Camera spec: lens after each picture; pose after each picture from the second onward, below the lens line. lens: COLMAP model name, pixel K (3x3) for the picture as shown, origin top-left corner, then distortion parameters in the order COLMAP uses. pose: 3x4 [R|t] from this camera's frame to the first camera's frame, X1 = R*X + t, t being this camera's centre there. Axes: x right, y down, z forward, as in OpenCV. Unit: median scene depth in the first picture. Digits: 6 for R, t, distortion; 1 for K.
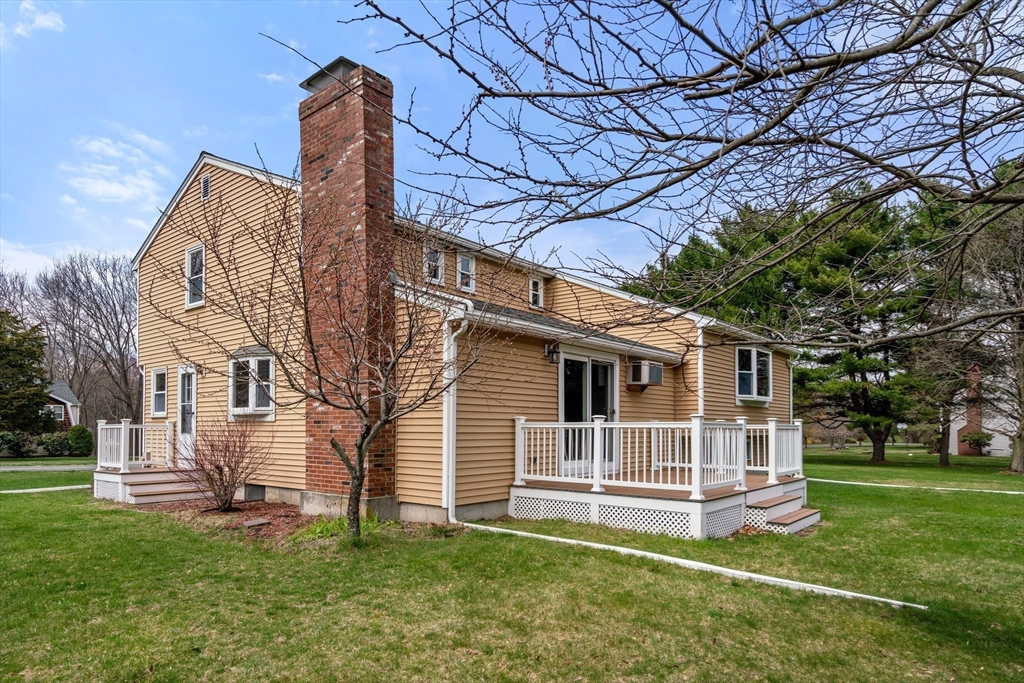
lens RADIAL K [[658.9, 0, 512.0], [0, 658.9, 341.5], [0, 0, 1]] dist [0.000965, 0.000242]
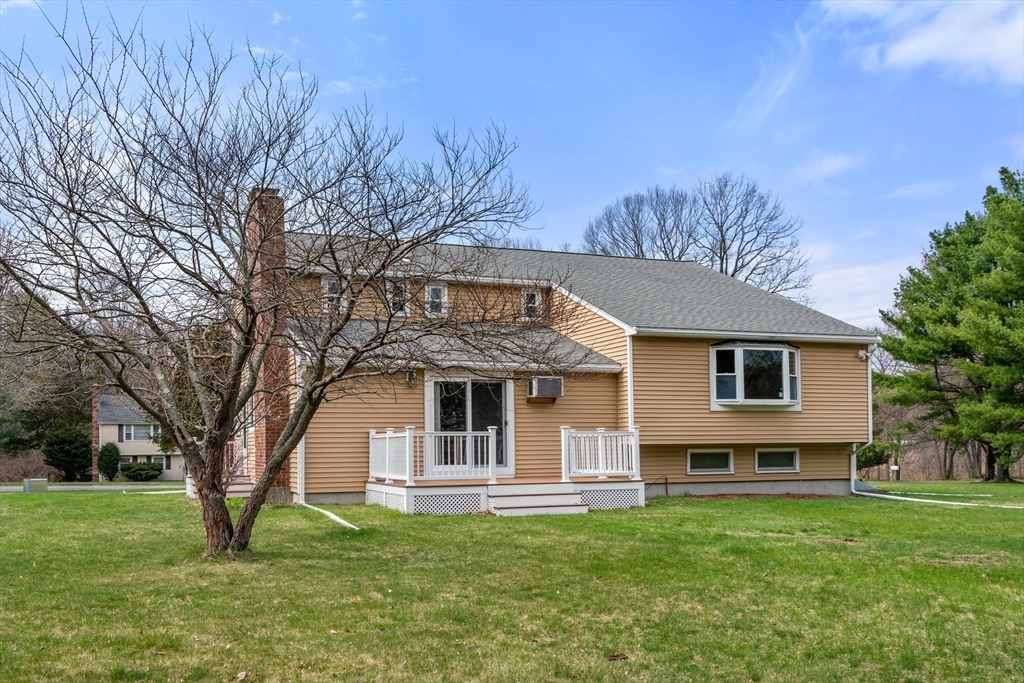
lens RADIAL K [[977.9, 0, 512.0], [0, 977.9, 341.5], [0, 0, 1]] dist [0.006529, 0.002919]
pose [[0.870348, -0.058095, -0.488999, 1.013943], [0.077099, 0.996846, 0.018795, -0.065511], [0.486365, -0.054059, 0.872082, -0.469809]]
